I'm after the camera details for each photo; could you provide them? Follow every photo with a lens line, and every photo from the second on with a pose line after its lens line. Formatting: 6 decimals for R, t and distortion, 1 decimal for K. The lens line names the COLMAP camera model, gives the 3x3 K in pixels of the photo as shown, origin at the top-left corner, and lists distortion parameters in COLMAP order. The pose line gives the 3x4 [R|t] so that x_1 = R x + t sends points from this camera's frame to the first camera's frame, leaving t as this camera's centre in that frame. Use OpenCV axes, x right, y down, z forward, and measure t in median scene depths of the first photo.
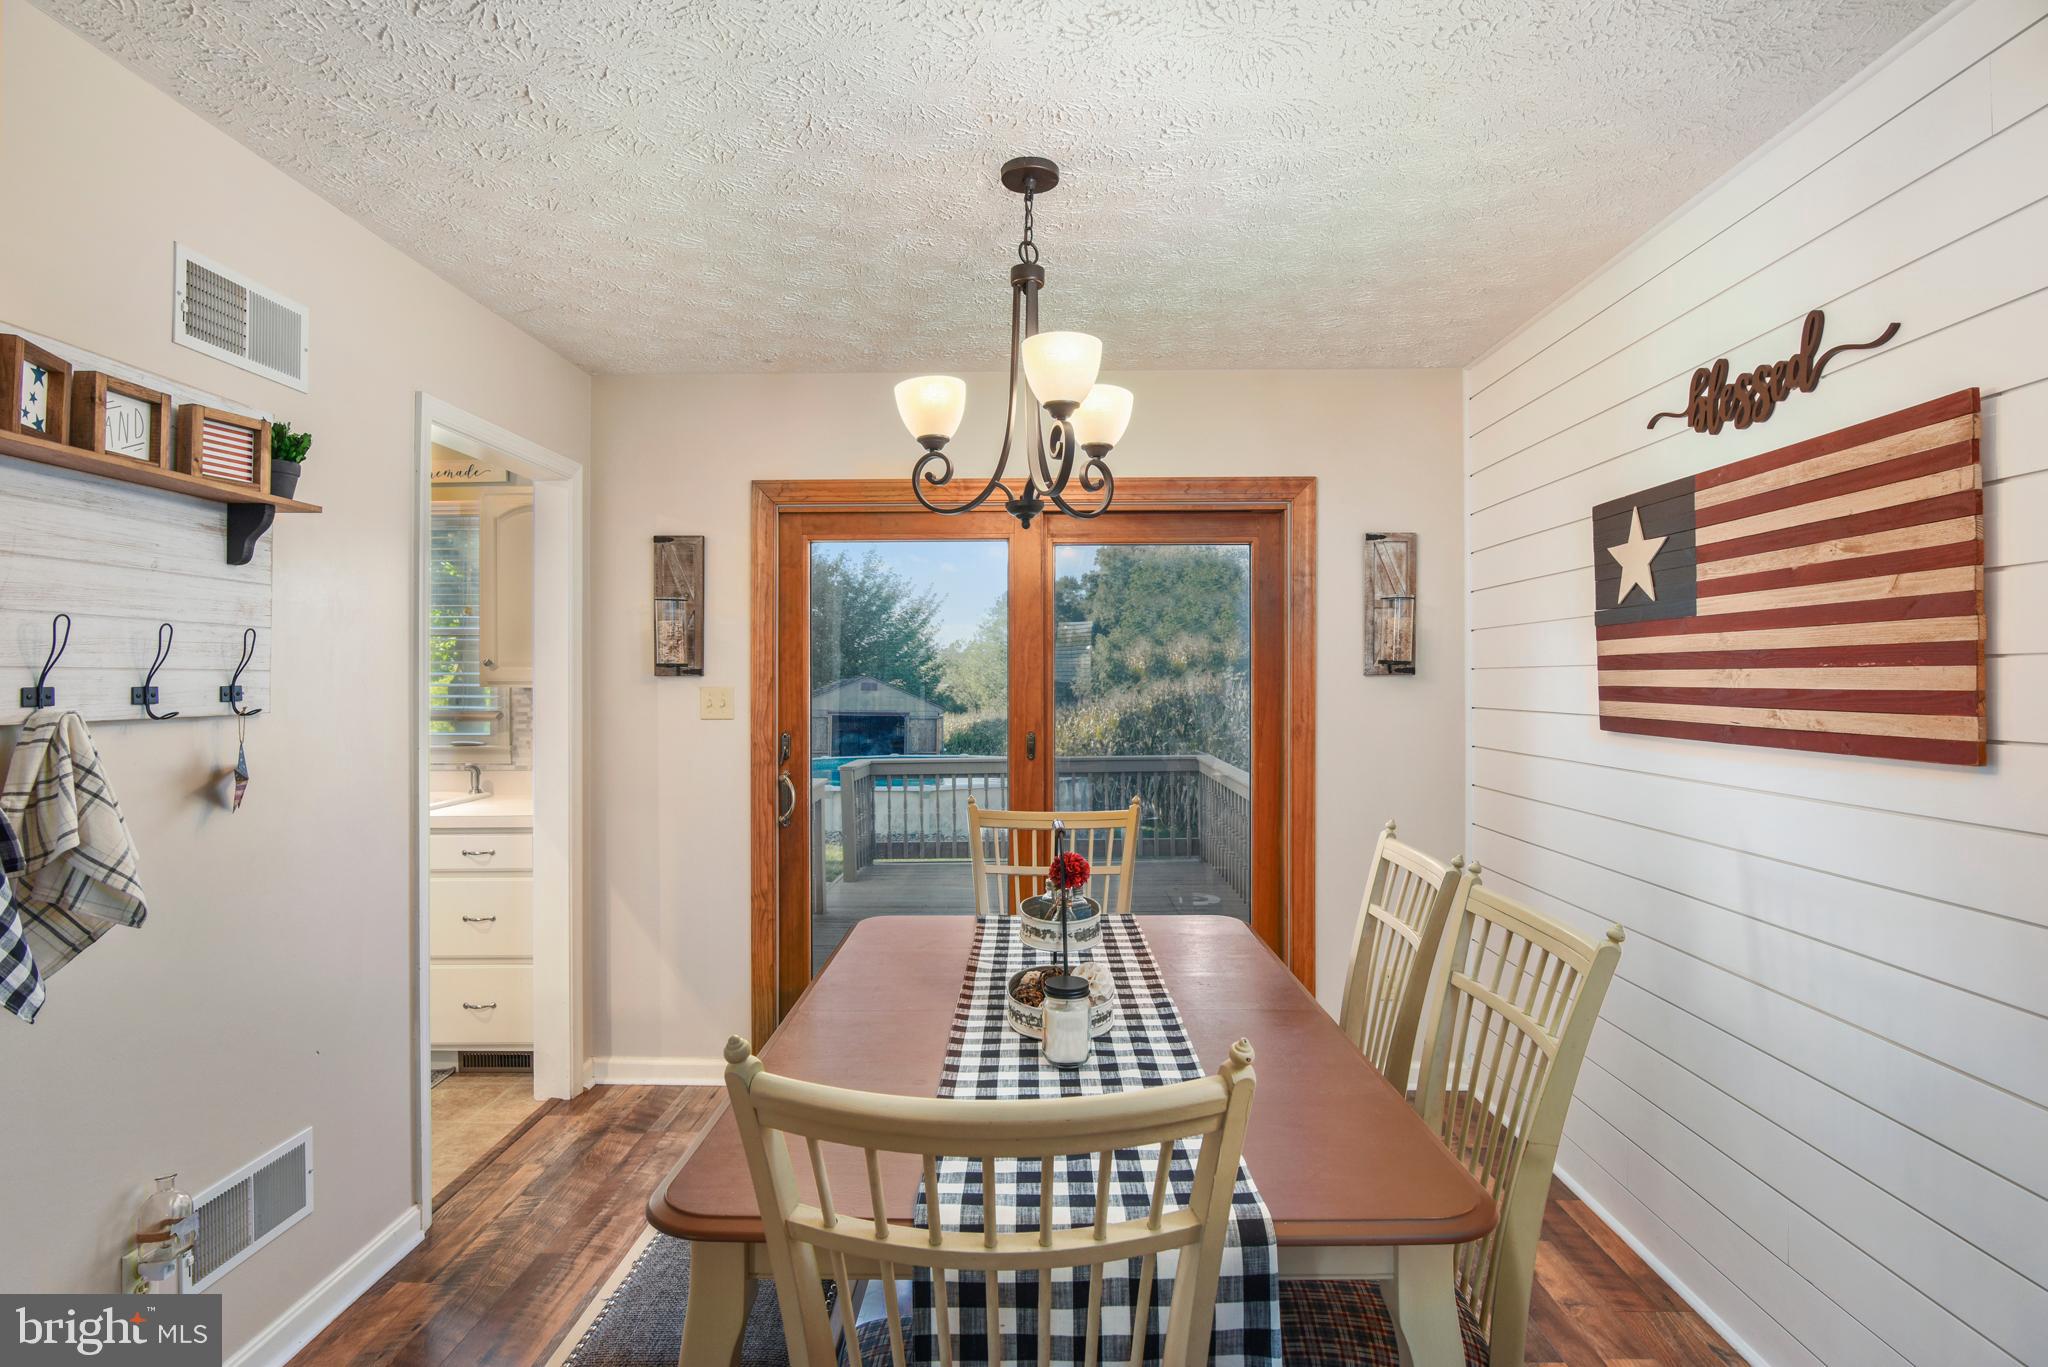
lens RADIAL K [[992.5, 0, 1029.8], [0, 992.5, 683.9], [0, 0, 1]] dist [-0.016817, -0.000323]
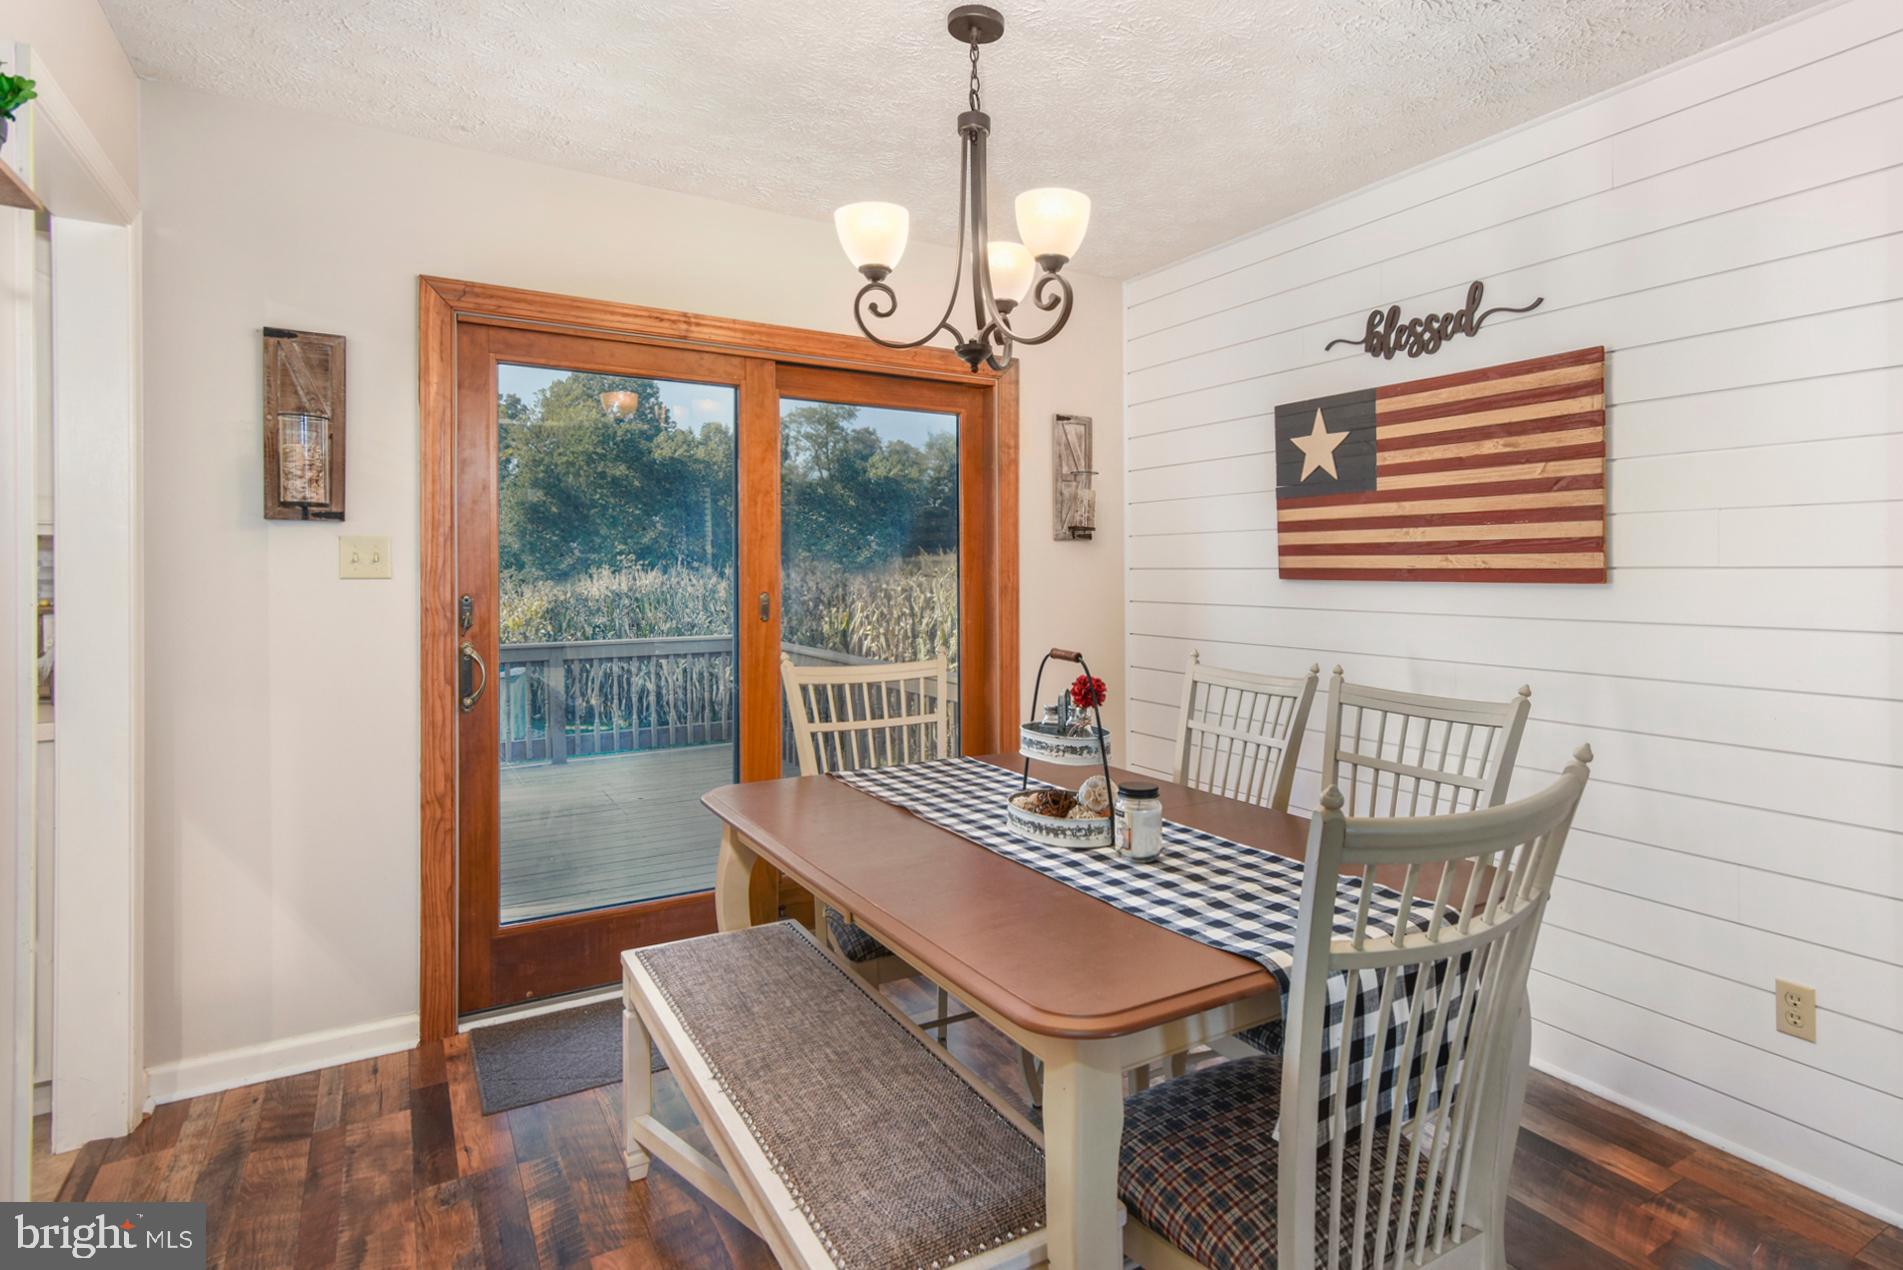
lens RADIAL K [[1000.4, 0, 1023.1], [0, 1000.4, 574.3], [0, 0, 1]] dist [0.021049, -0.001542]
pose [[0.833304, 0.002600, 0.552809, -0.433622], [-0.002007, 0.999997, -0.001677, 0.043901], [-0.552812, 0.000288, 0.833306, 0.090366]]
